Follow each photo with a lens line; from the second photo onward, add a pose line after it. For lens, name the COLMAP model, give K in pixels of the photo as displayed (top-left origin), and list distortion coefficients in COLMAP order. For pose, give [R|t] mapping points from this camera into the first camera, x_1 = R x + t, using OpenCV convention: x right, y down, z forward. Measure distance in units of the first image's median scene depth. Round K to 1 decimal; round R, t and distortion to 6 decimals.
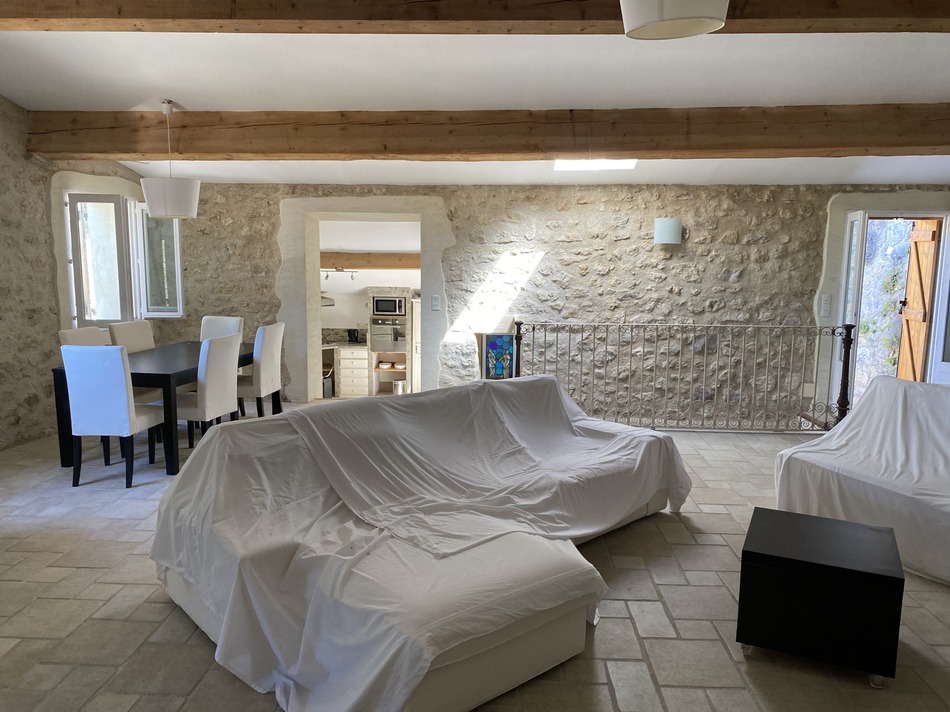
lens RADIAL K [[720.2, 0, 470.6], [0, 720.2, 358.0], [0, 0, 1]] dist [0.030455, -0.045643]
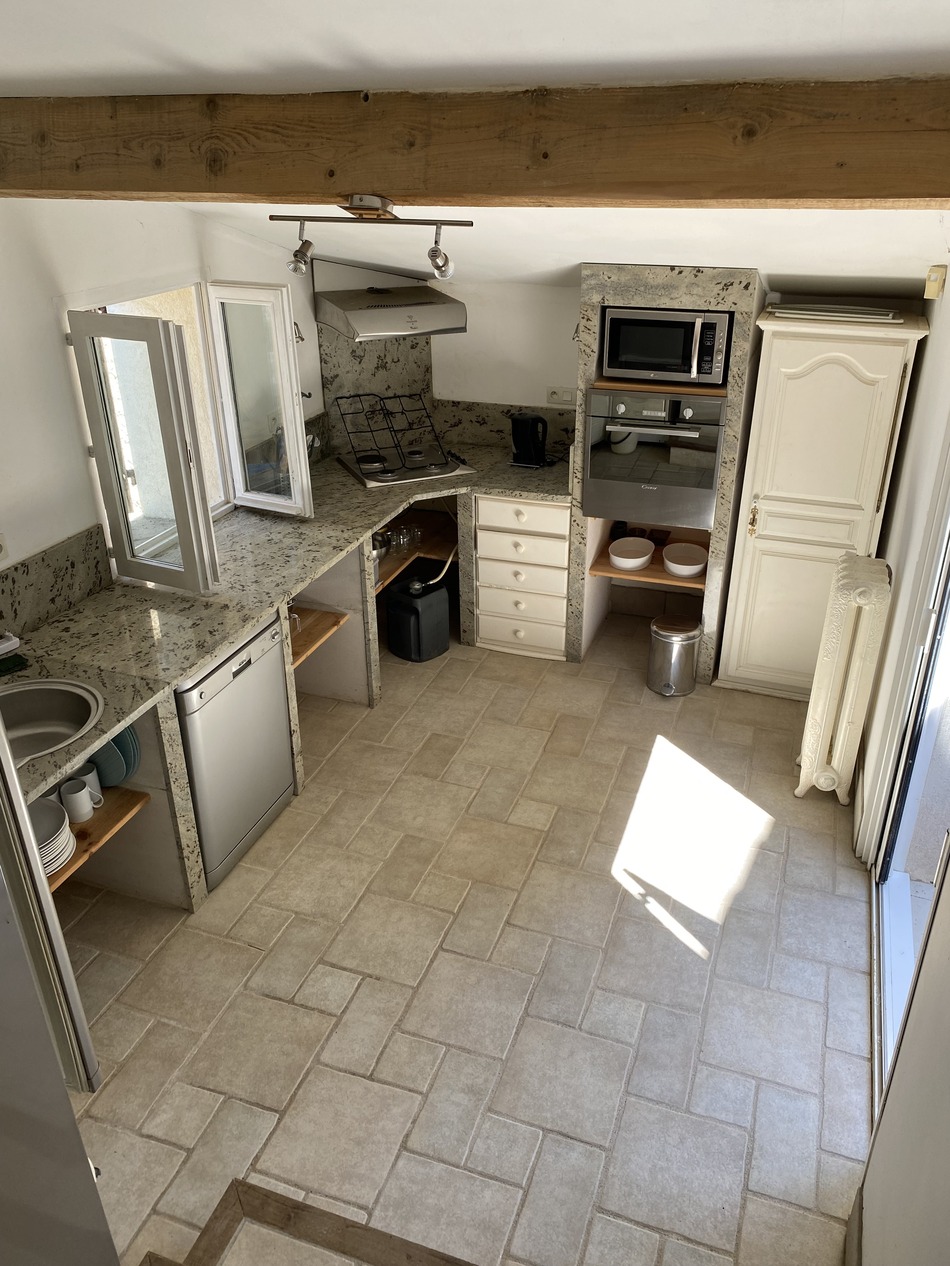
lens RADIAL K [[959.8, 0, 476.5], [0, 959.8, 638.3], [0, 0, 1]] dist [0.030455, -0.045643]
pose [[0.954869, 0.122213, -0.270719, -0.116636], [-0.026830, 0.943193, 0.331161, -0.139859], [0.295813, -0.308952, 0.903905, 1.050511]]
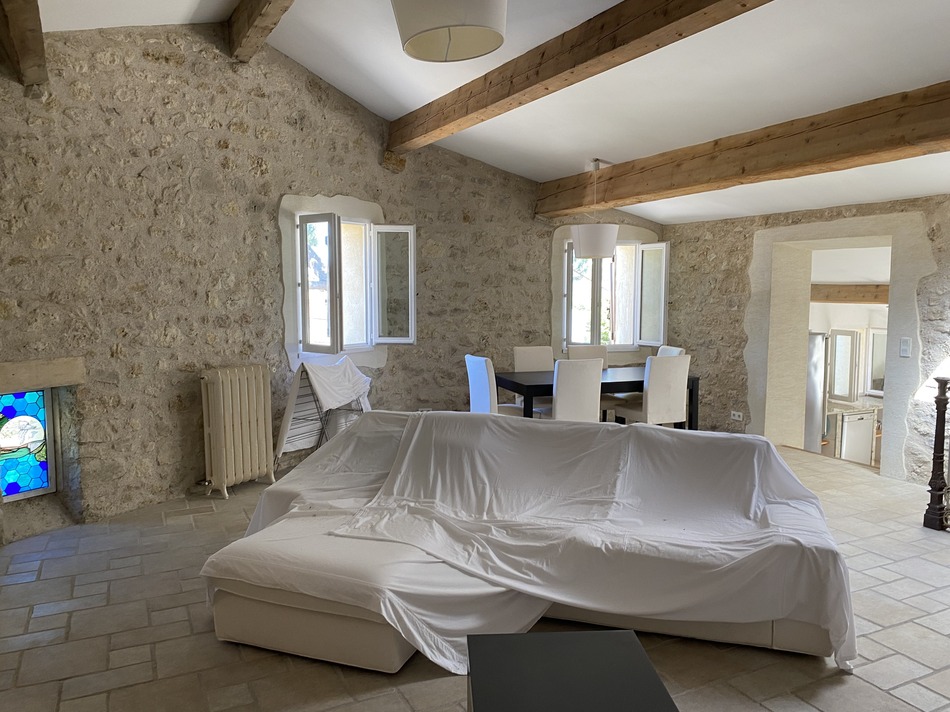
lens RADIAL K [[720.2, 0, 469.9], [0, 720.2, 351.6], [0, 0, 1]] dist [0.030455, -0.045643]
pose [[0.483780, 0.067141, -0.872610, 0.412791], [-0.117583, 0.993000, 0.011216, -0.026218], [0.867255, 0.097178, 0.488288, 0.215371]]
